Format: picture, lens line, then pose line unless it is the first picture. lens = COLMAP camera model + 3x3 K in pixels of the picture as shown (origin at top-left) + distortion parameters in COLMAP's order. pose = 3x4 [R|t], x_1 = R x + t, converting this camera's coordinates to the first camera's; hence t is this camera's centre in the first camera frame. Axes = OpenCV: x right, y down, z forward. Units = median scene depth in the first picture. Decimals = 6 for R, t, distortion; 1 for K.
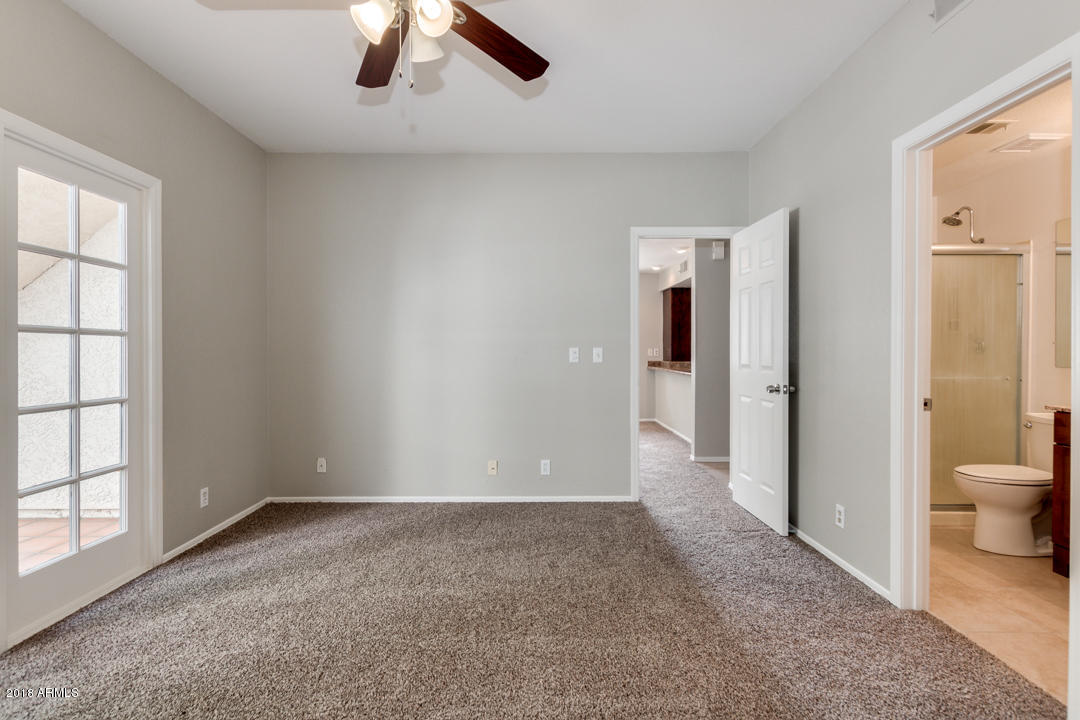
lens RADIAL K [[514.2, 0, 538.5], [0, 514.2, 353.8], [0, 0, 1]] dist [0.008596, 0.000443]
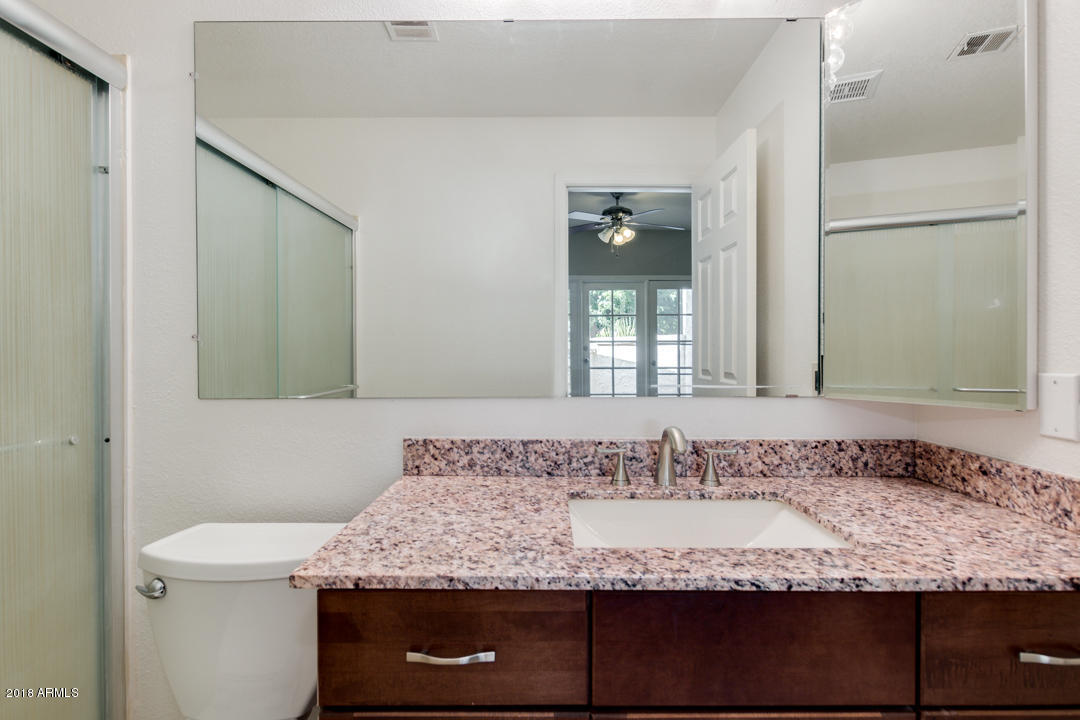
lens RADIAL K [[514.2, 0, 538.5], [0, 514.2, 353.8], [0, 0, 1]] dist [0.008596, 0.000443]
pose [[0.010650, -0.002755, 0.999939, 0.614022], [0.007917, 0.999965, 0.002670, -0.007278], [-0.999912, 0.007888, 0.010671, 0.741571]]
